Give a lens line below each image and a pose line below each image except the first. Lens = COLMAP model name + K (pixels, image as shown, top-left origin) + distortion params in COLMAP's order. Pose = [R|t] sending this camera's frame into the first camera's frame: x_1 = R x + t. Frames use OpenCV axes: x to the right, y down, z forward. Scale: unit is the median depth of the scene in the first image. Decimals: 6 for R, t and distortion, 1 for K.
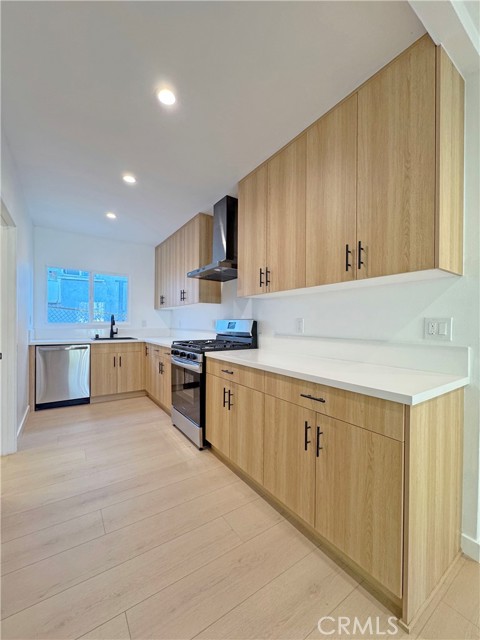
lens RADIAL K [[258.2, 0, 244.9], [0, 258.2, 325.8], [0, 0, 1]] dist [0.000146, -0.000039]
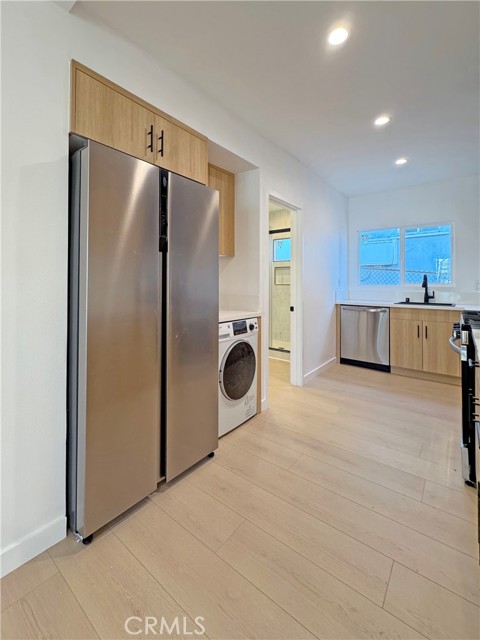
lens RADIAL K [[286.3, 0, 213.6], [0, 286.3, 279.6], [0, 0, 1]] dist [0.000161, -0.000037]
pose [[0.249519, -0.022513, -0.968108, 0.318593], [-0.011105, 0.999597, -0.026108, 0.007115], [0.968306, 0.017265, 0.249168, 0.192539]]
